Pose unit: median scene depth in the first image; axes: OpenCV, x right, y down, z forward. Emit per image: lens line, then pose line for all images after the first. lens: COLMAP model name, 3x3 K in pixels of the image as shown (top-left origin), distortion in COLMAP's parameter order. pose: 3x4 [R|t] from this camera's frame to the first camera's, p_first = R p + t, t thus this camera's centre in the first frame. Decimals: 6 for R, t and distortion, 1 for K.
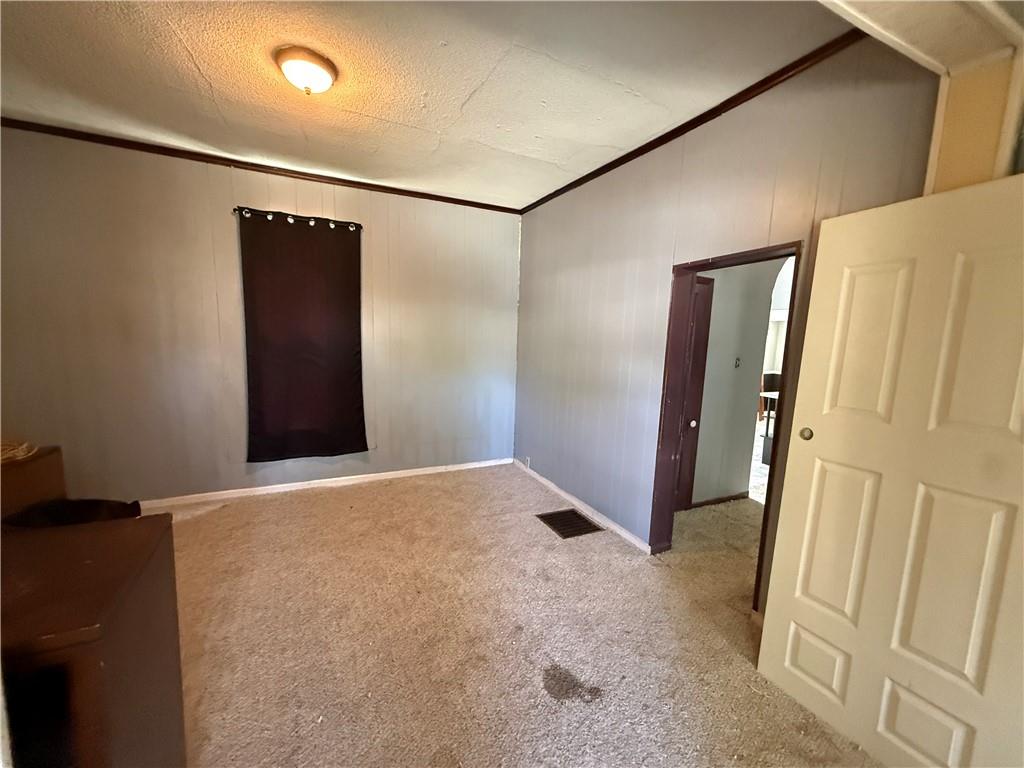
lens RADIAL K [[404.6, 0, 508.4], [0, 404.6, 386.6], [0, 0, 1]] dist [-0.004023, 0.000295]
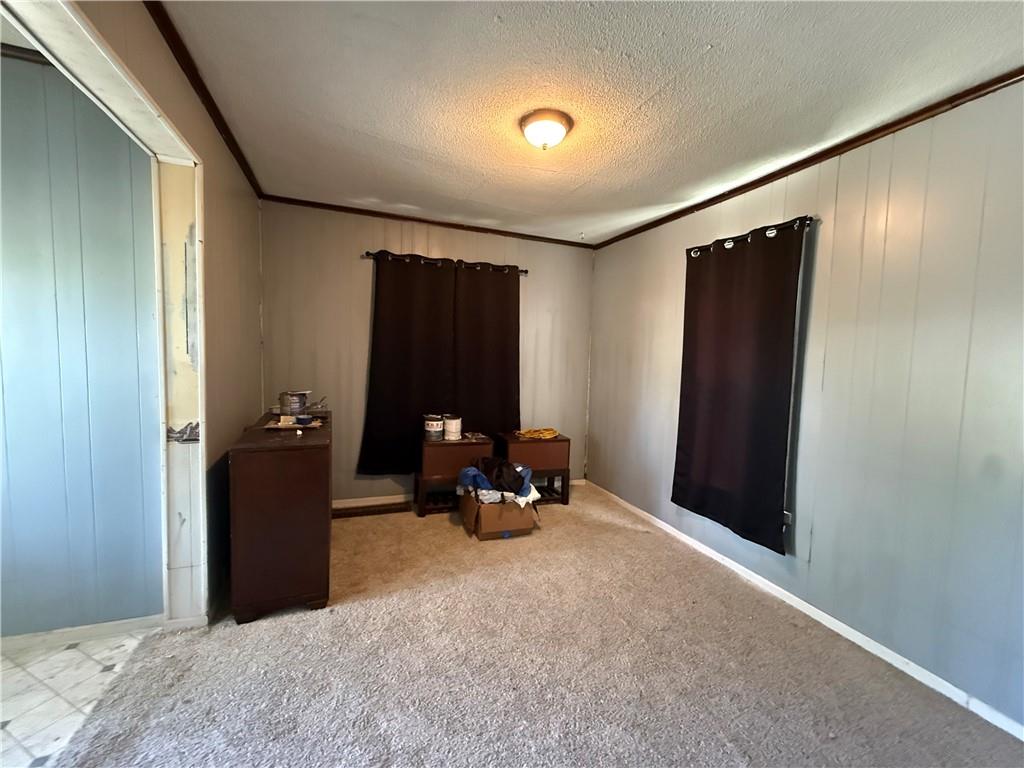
lens RADIAL K [[404.6, 0, 508.4], [0, 404.6, 386.6], [0, 0, 1]] dist [-0.004023, 0.000295]
pose [[-0.076010, 0.043640, -0.996152, 0.384408], [-0.168544, 0.984104, 0.055973, -0.083218], [0.982759, 0.172150, -0.067447, 0.666726]]
